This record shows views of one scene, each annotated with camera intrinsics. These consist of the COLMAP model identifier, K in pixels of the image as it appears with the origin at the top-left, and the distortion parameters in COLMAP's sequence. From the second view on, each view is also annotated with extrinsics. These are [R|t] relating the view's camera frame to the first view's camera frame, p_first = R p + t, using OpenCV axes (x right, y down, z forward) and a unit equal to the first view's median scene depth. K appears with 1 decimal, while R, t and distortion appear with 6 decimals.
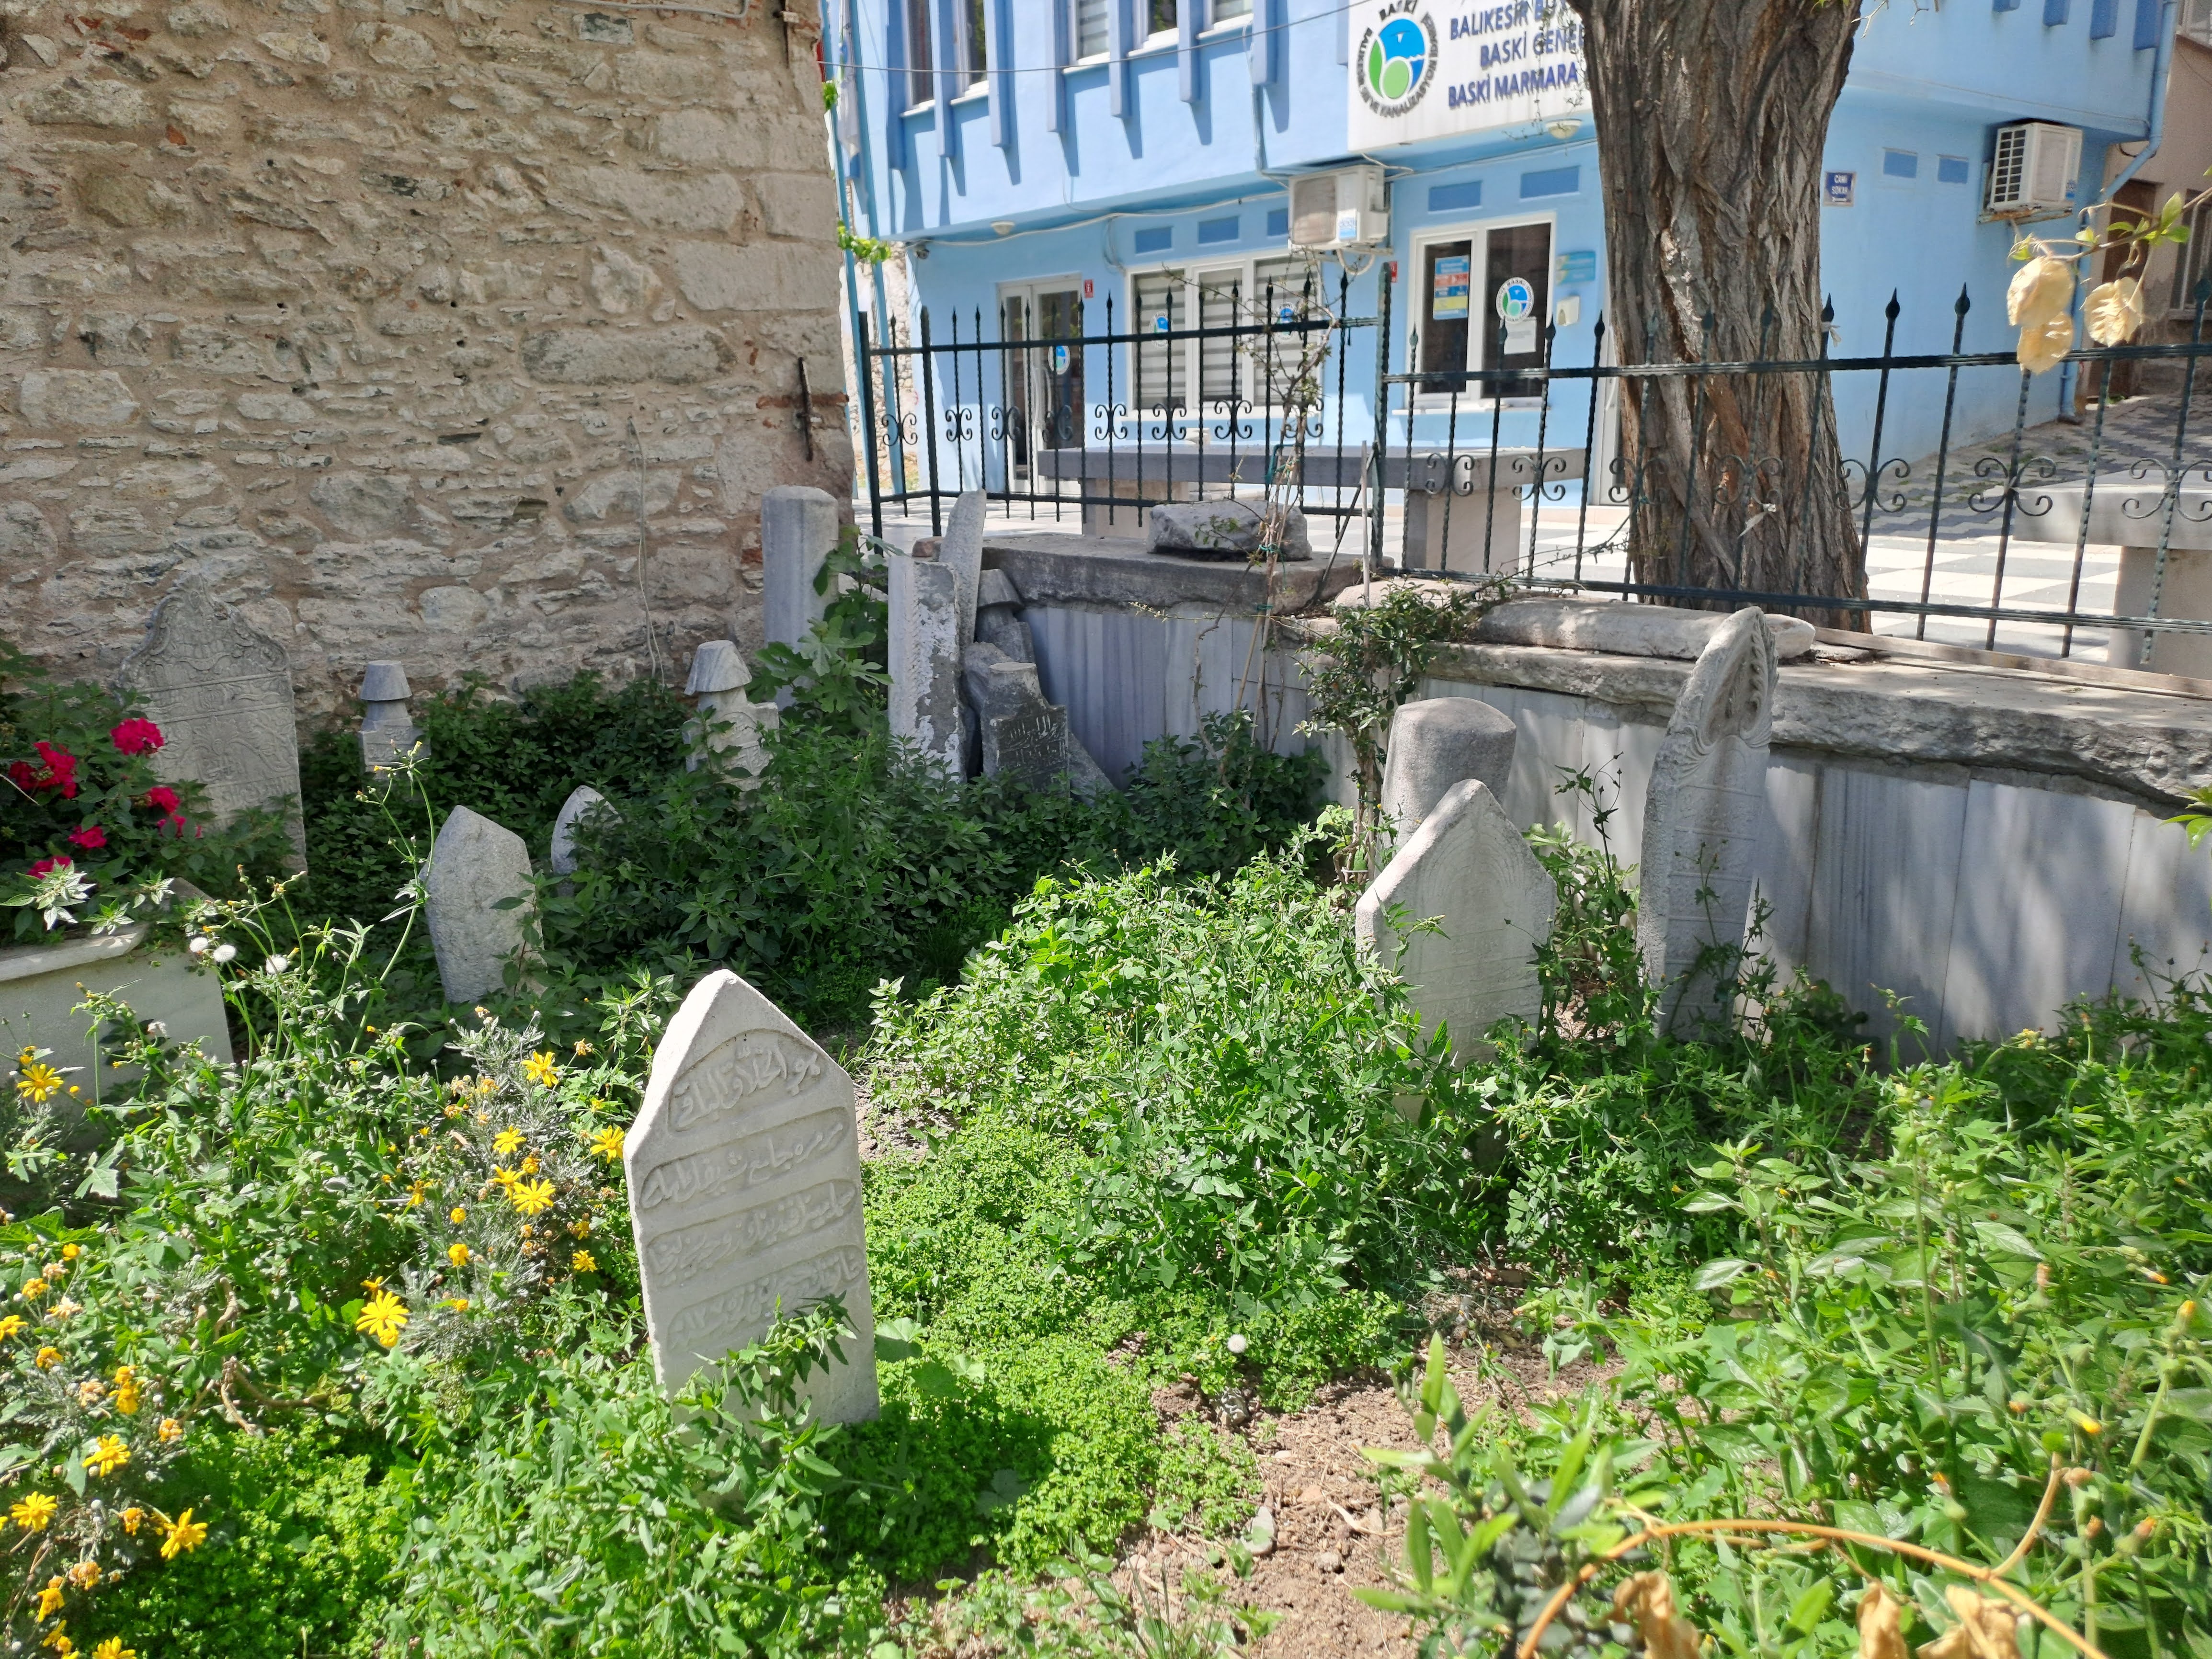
lens RADIAL K [[1636.2, 0, 1101.0], [0, 1636.2, 831.8], [0, 0, 1]] dist [0.024699, -0.032269]
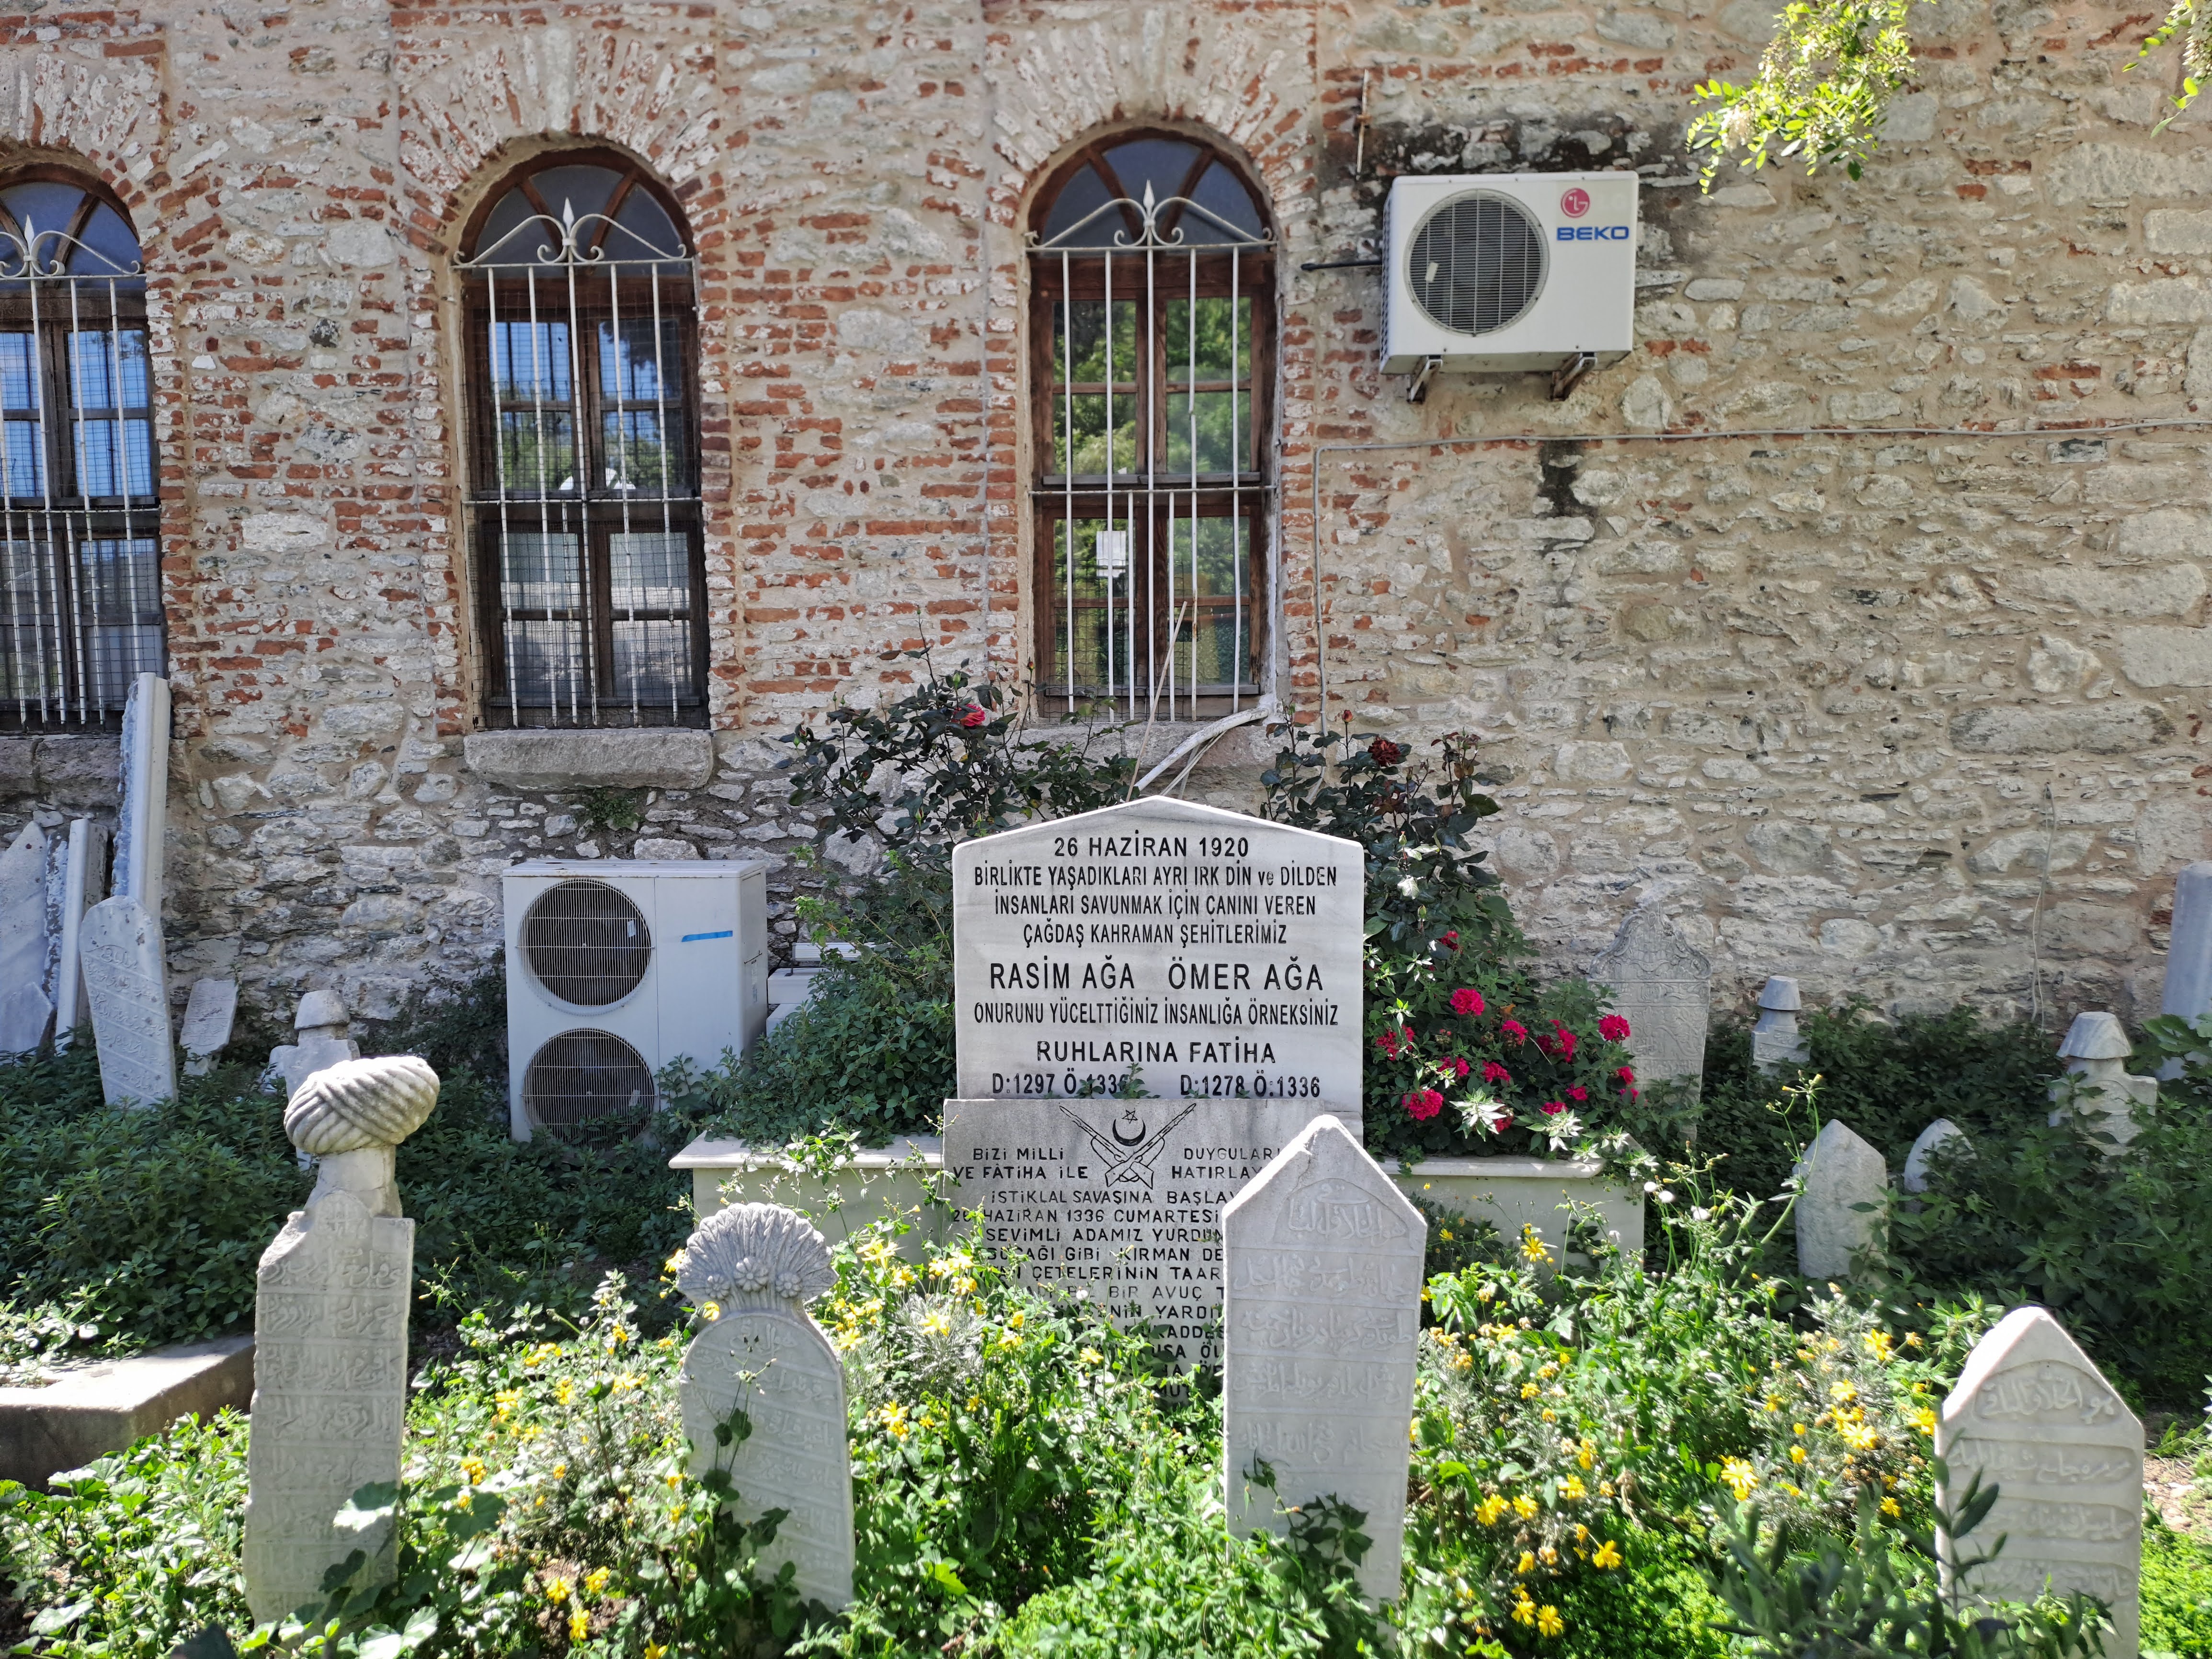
lens RADIAL K [[1628.2, 0, 1075.2], [0, 1628.2, 842.4], [0, 0, 1]] dist [0.066941, -0.056179]
pose [[0.689913, 0.089968, -0.718280, 0.076047], [-0.197864, 0.977898, -0.067563, -0.018566], [0.696326, 0.188735, 0.692466, -0.255780]]
